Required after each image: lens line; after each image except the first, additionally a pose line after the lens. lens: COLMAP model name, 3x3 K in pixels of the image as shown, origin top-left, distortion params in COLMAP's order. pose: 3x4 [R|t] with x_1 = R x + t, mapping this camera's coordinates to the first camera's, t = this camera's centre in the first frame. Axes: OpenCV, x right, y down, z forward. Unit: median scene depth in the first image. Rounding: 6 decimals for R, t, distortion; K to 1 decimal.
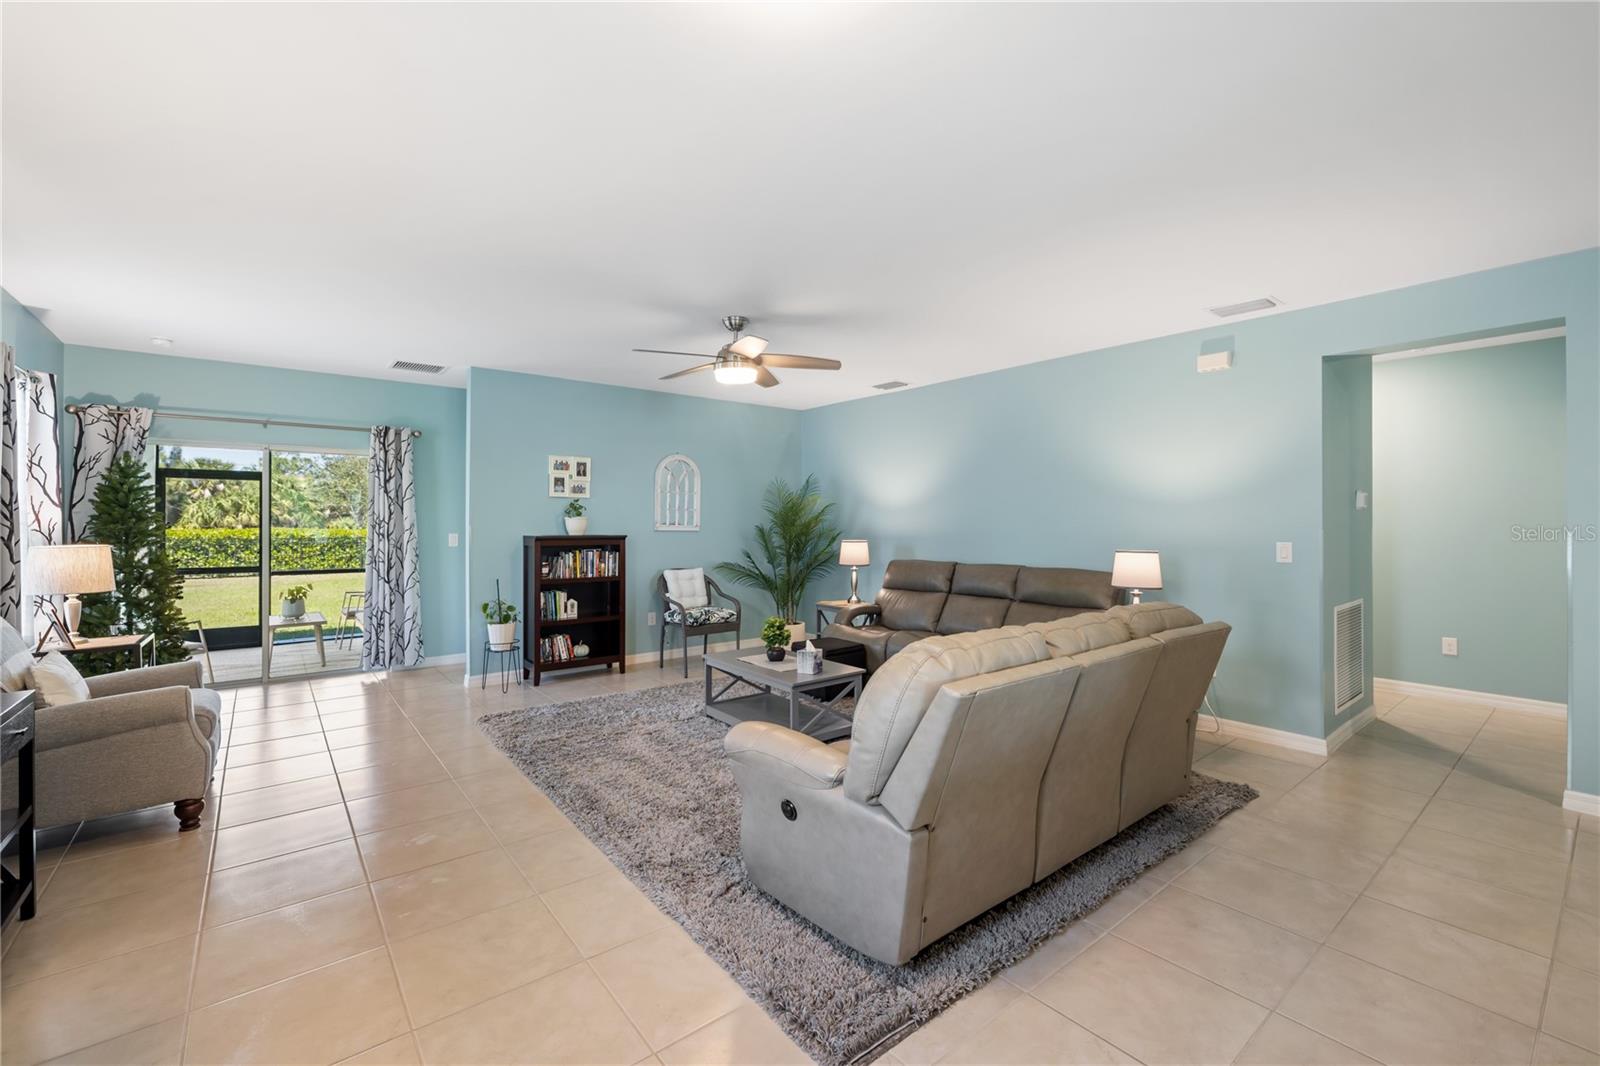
lens RADIAL K [[669.9, 0, 796.0], [0, 669.9, 522.4], [0, 0, 1]] dist [0.002549, 0.000111]
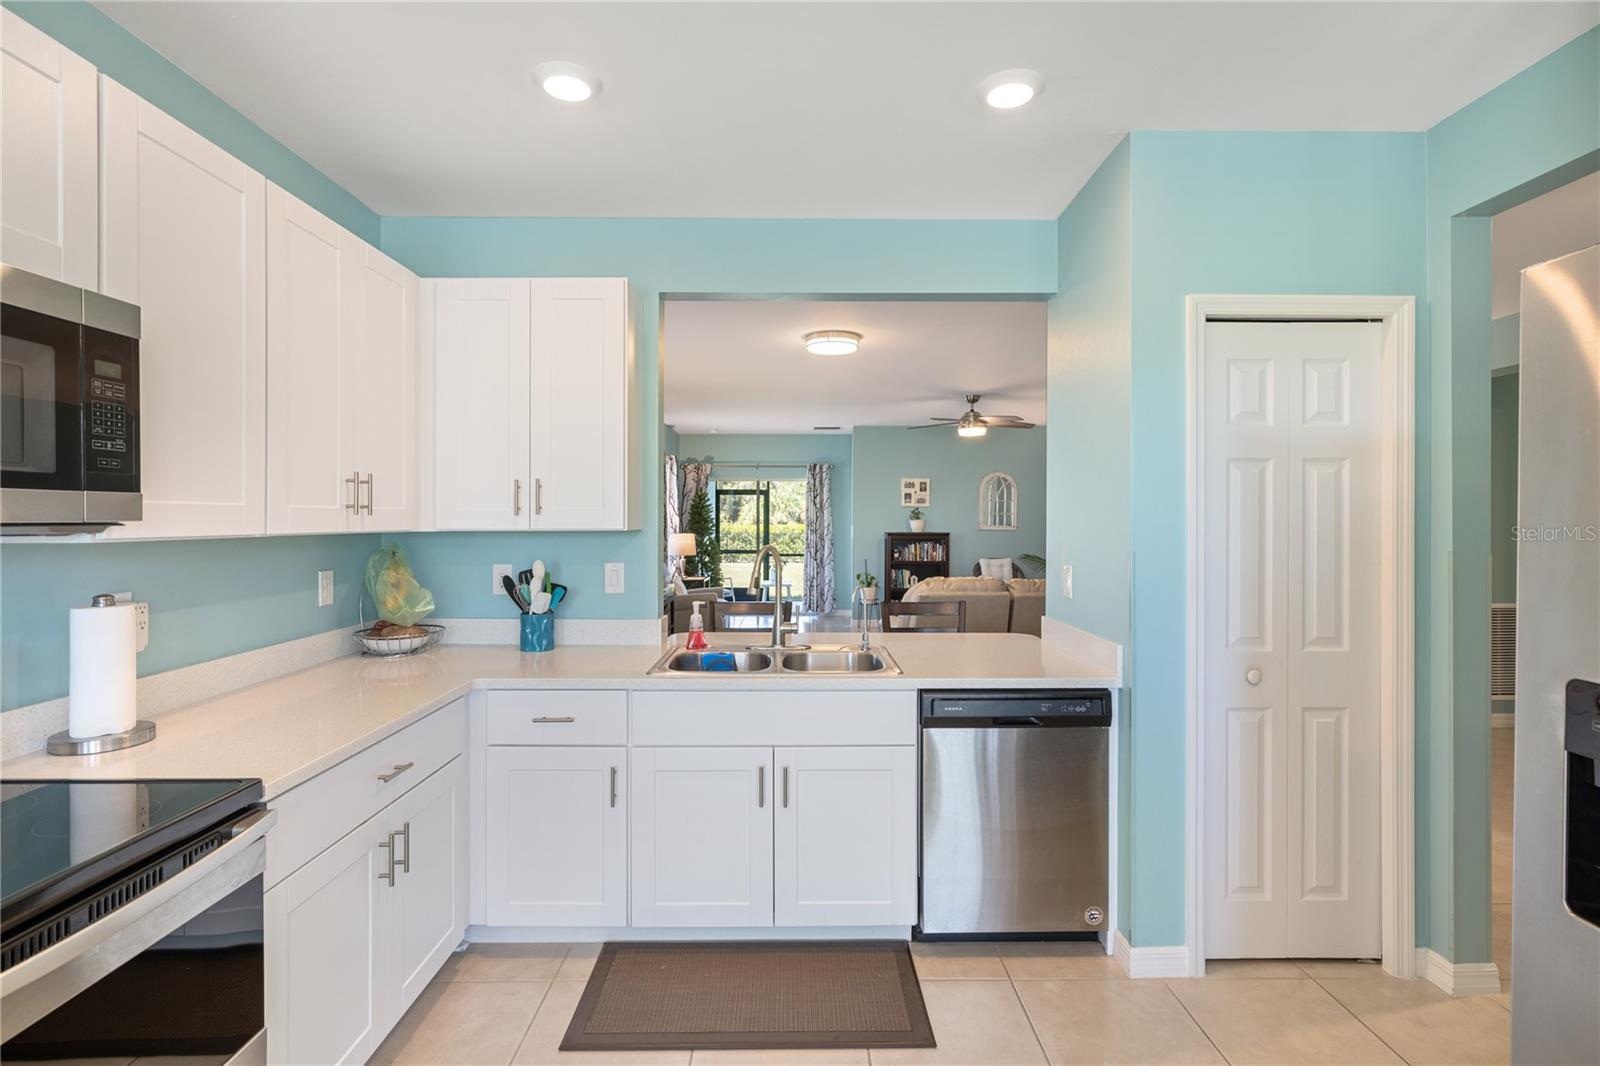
lens RADIAL K [[764.7, 0, 801.4], [0, 764.7, 516.8], [0, 0, 1]] dist [-0.009322, 0.003019]
pose [[0.787616, -0.001026, -0.616166, 0.505446], [-0.000701, 0.999996, -0.002560, -0.010123], [0.616167, 0.002448, 0.787612, -0.479597]]
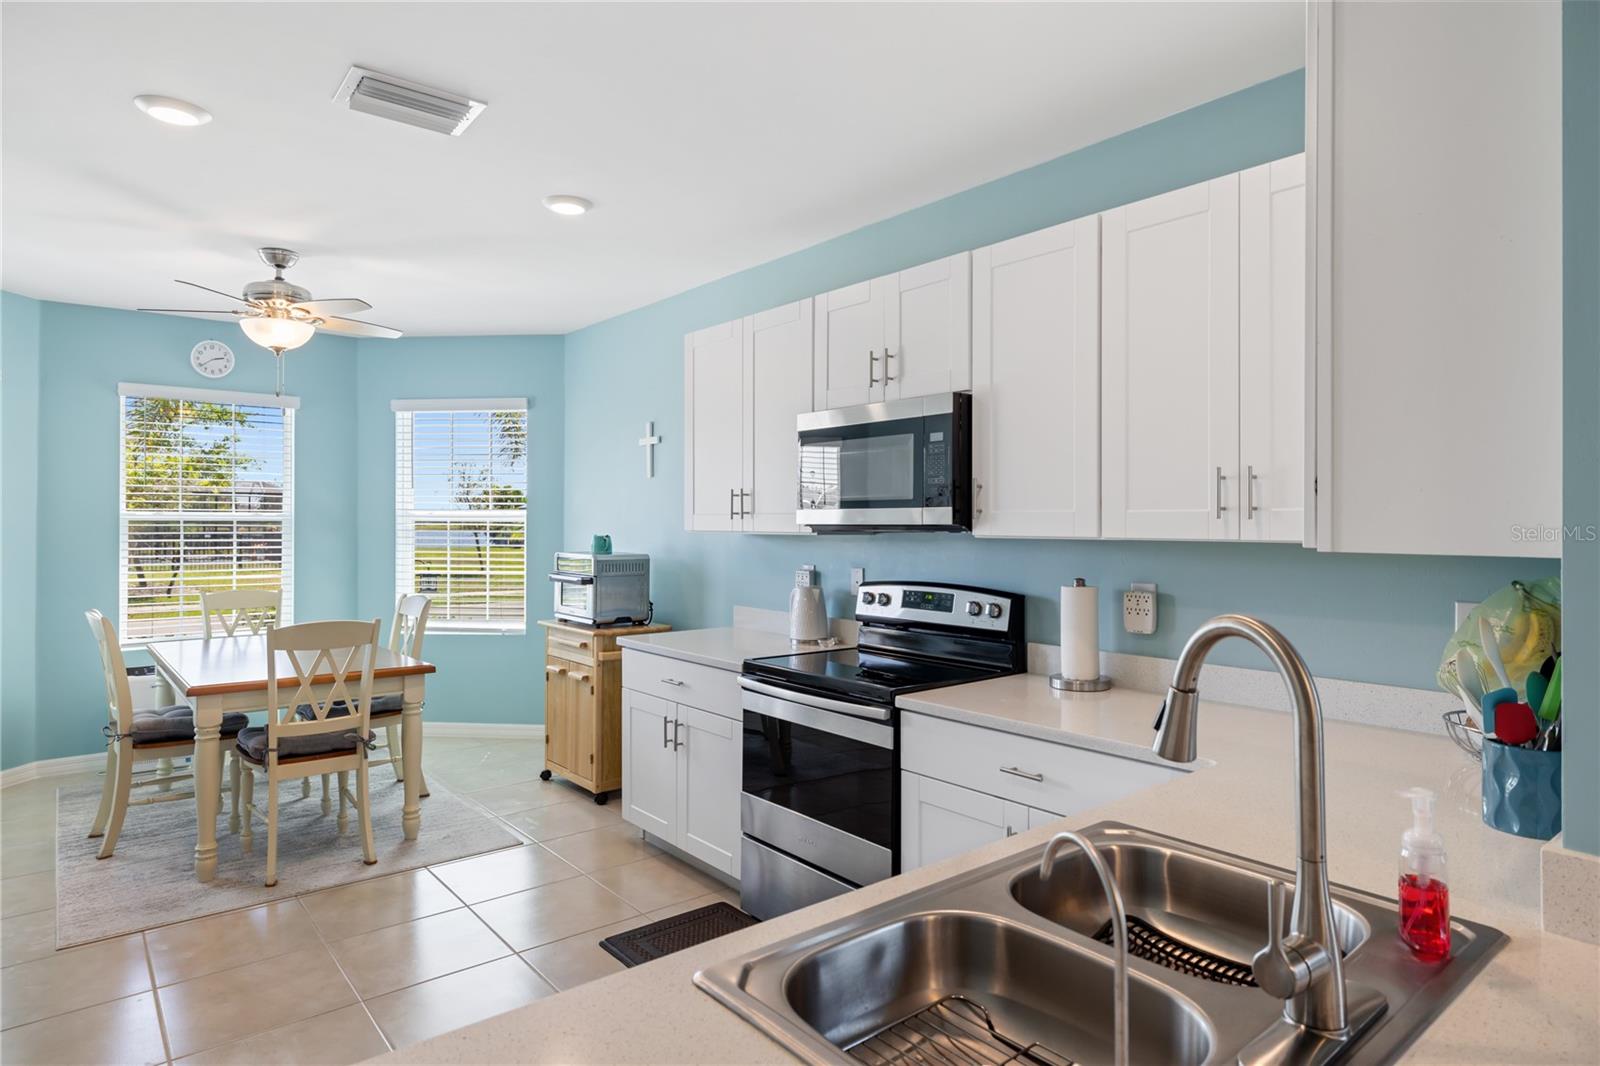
lens RADIAL K [[902.0, 0, 805.8], [0, 902.0, 517.5], [0, 0, 1]] dist [0.001061, 0.000357]
pose [[-0.999829, -0.003960, -0.018051, 0.268100], [-0.003825, 0.999964, -0.007521, -0.008974], [0.018080, -0.007450, -0.999809, 0.063024]]
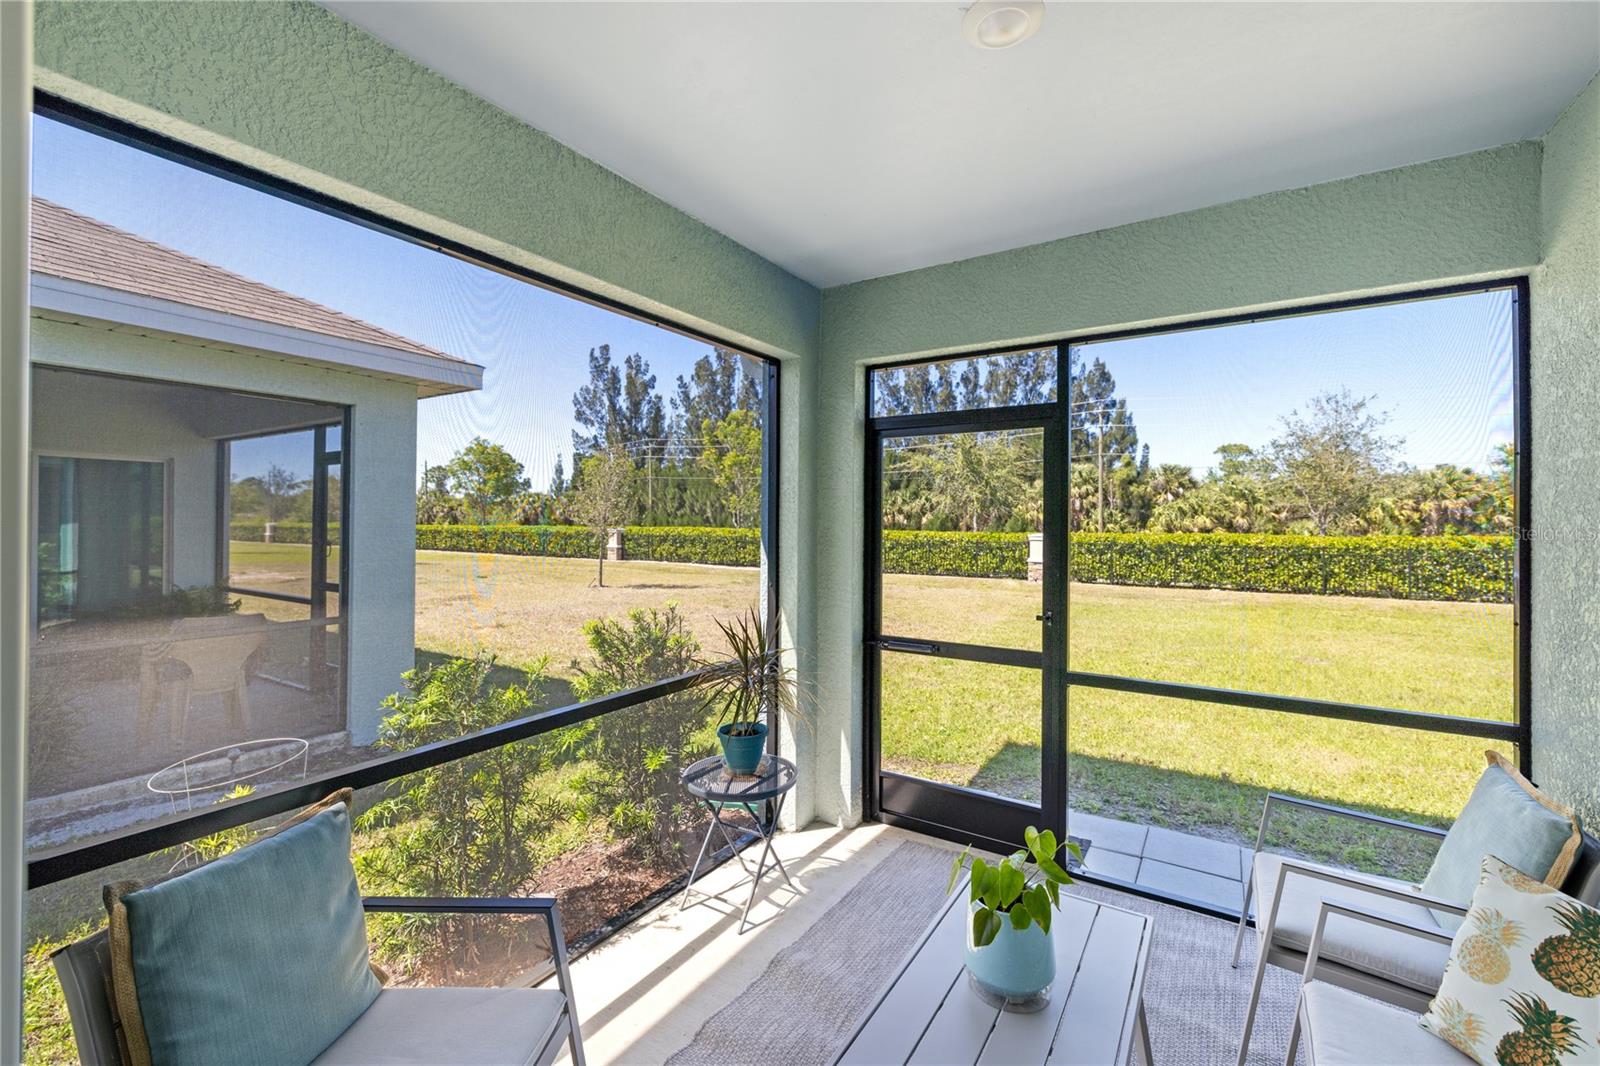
lens RADIAL K [[669.9, 0, 794.4], [0, 669.9, 525.0], [0, 0, 1]] dist [0.002549, 0.000111]
pose [[0.318119, 0.003096, -0.948046, -0.621426], [-0.001572, 0.999995, 0.002738, -0.017986], [0.948049, 0.000619, 0.318123, 0.981960]]
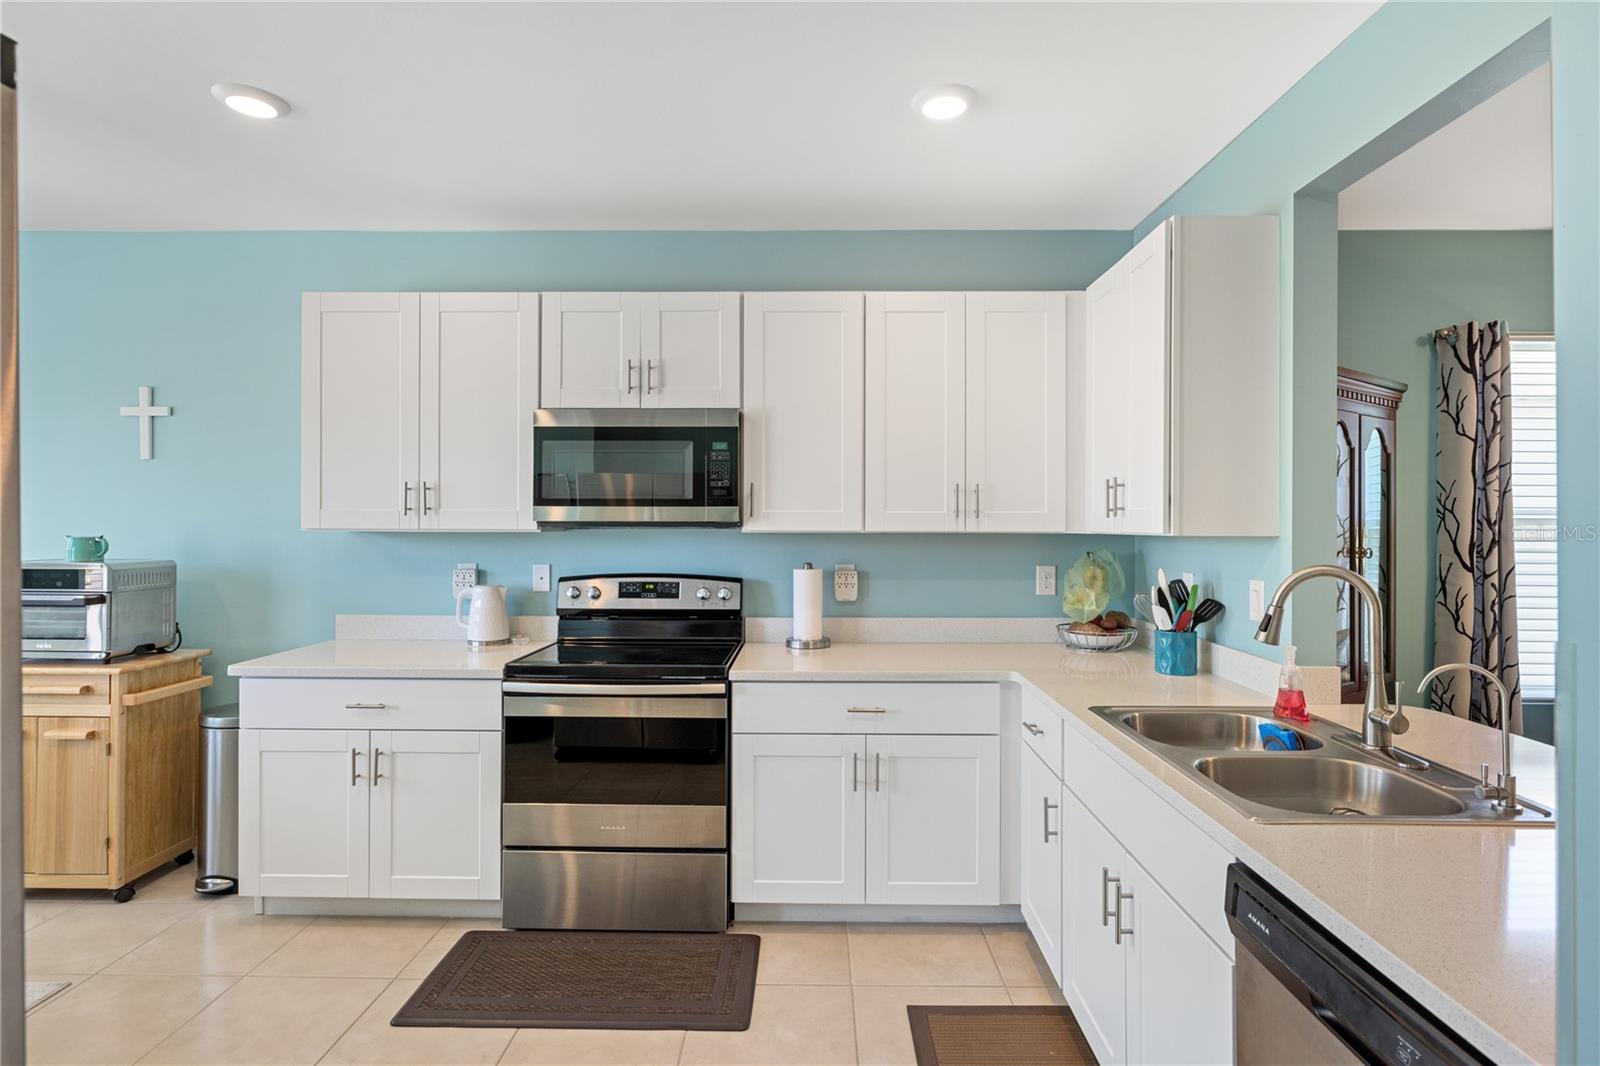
lens RADIAL K [[795.2, 0, 801.4], [0, 795.2, 520.8], [0, 0, 1]] dist [-0.006659, 0.000134]
pose [[-0.633921, -0.007060, -0.773365, 0.543779], [-0.003038, 0.999973, -0.006638, -0.006272], [0.773391, -0.001859, -0.633926, -0.068182]]
